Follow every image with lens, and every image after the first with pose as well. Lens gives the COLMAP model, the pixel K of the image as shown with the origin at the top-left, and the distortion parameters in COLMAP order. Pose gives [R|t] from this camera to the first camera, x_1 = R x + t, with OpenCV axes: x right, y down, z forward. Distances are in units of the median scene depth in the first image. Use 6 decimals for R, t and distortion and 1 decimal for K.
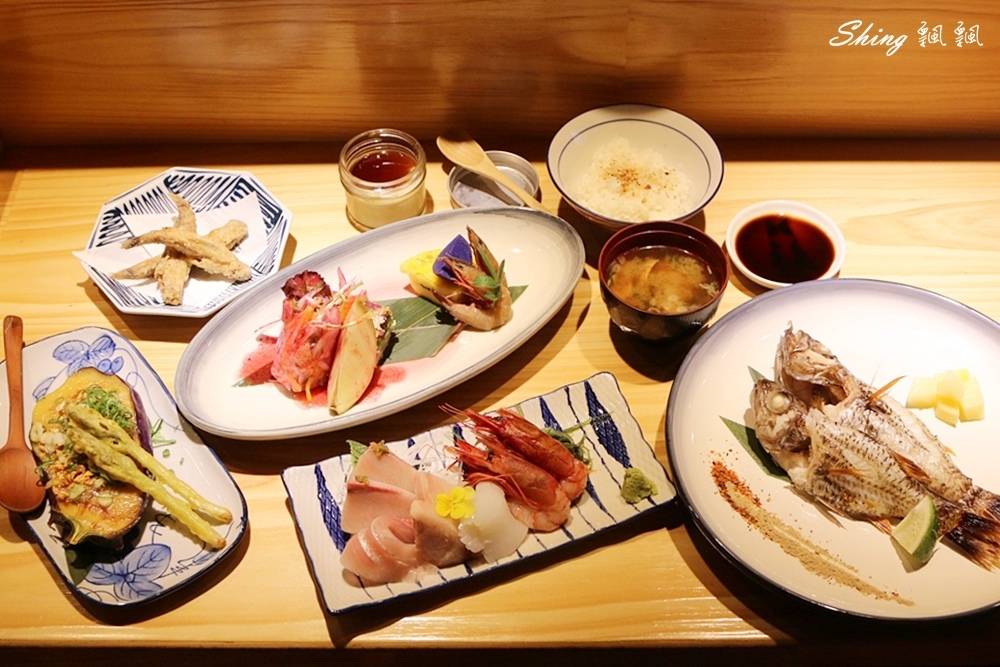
lens RADIAL K [[1327.1, 0, 500.0], [0, 1327.1, 333.5], [0, 0, 1]] dist [-0.107356, 0.013231]
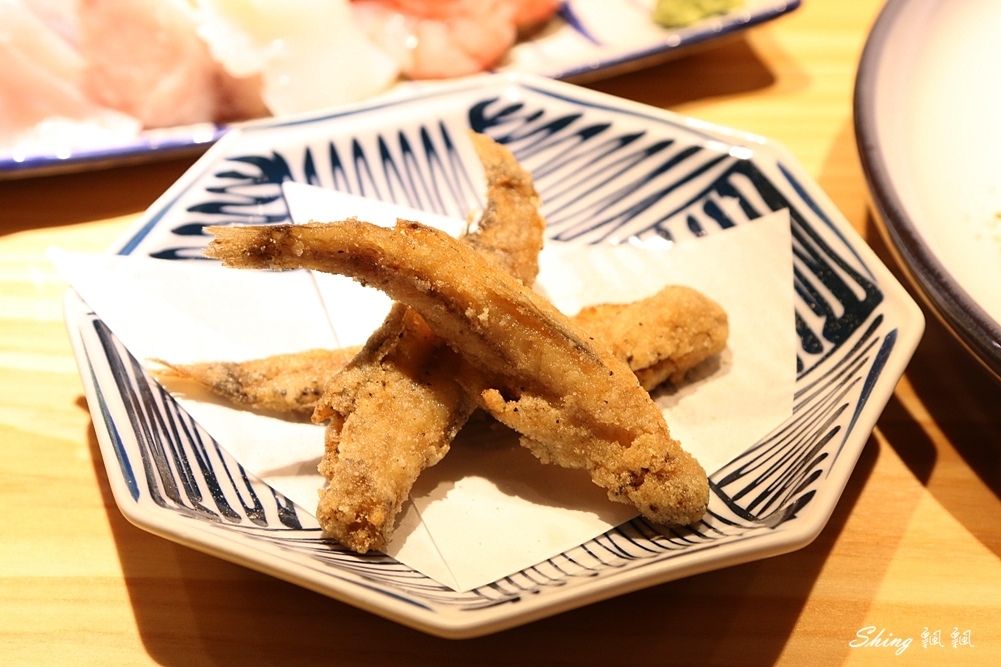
lens RADIAL K [[2071.0, 0, 500.5], [0, 2071.0, 333.5], [0, 0, 1]] dist [0.007812, 0.035373]
pose [[0.938845, 0.228902, -0.257243, -0.125506], [-0.267661, 0.955109, -0.126983, -0.016876], [0.216628, 0.188071, 0.957967, 0.589958]]
